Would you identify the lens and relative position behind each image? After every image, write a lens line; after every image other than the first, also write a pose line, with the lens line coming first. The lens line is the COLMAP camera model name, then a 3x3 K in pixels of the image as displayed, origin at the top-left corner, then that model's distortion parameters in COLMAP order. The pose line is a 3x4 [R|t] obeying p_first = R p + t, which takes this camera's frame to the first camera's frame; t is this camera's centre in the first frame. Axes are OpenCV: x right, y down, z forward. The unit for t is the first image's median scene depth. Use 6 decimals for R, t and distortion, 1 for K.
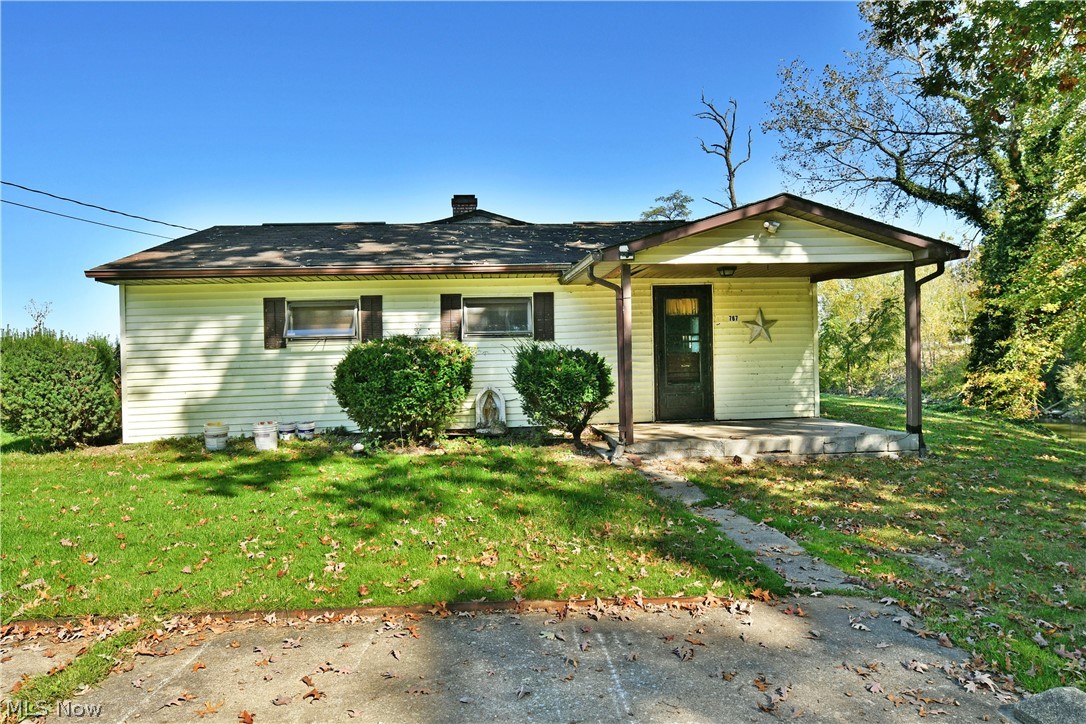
lens RADIAL K [[671.6, 0, 539.9], [0, 671.6, 362.0], [0, 0, 1]] dist [-0.013507, -0.004539]
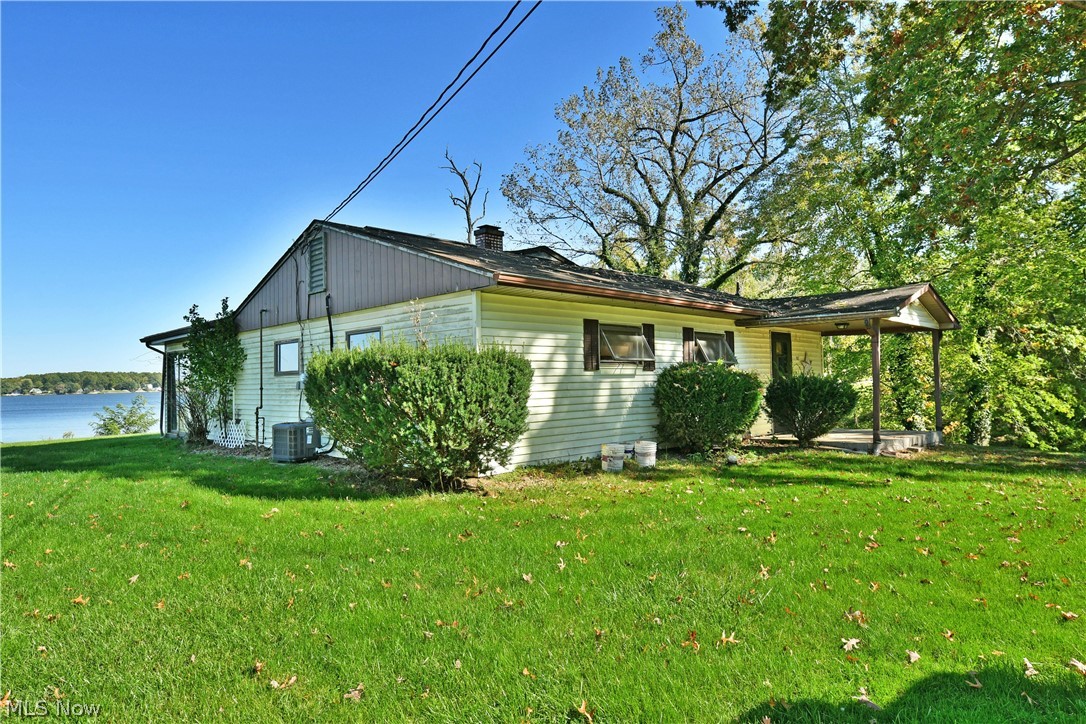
lens RADIAL K [[671.6, 0, 553.0], [0, 671.6, 365.5], [0, 0, 1]] dist [-0.013507, -0.004539]
pose [[0.768162, 0.032037, 0.639453, -1.059820], [0.004783, 0.998432, -0.055768, 0.027599], [-0.640238, 0.045898, 0.766805, 0.271162]]
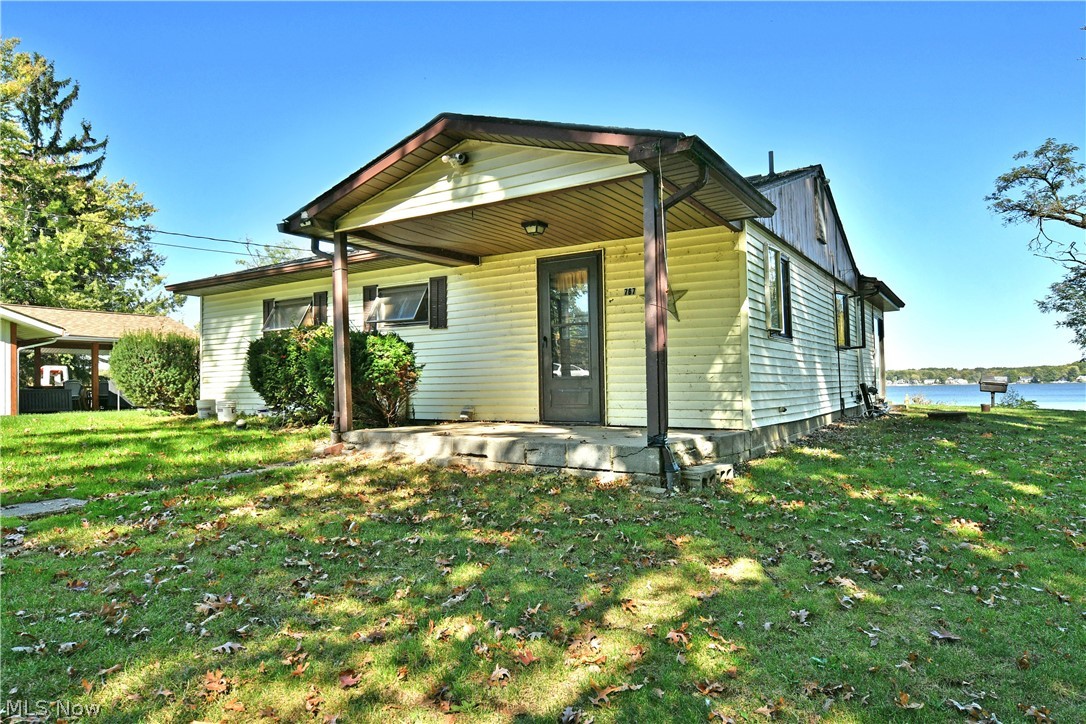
lens RADIAL K [[671.6, 0, 551.7], [0, 671.6, 357.8], [0, 0, 1]] dist [-0.013507, -0.004539]
pose [[0.779355, -0.006527, -0.626548, 0.738243], [-0.020688, 0.999133, -0.036142, 0.040973], [0.626240, 0.041129, 0.778544, 0.384114]]
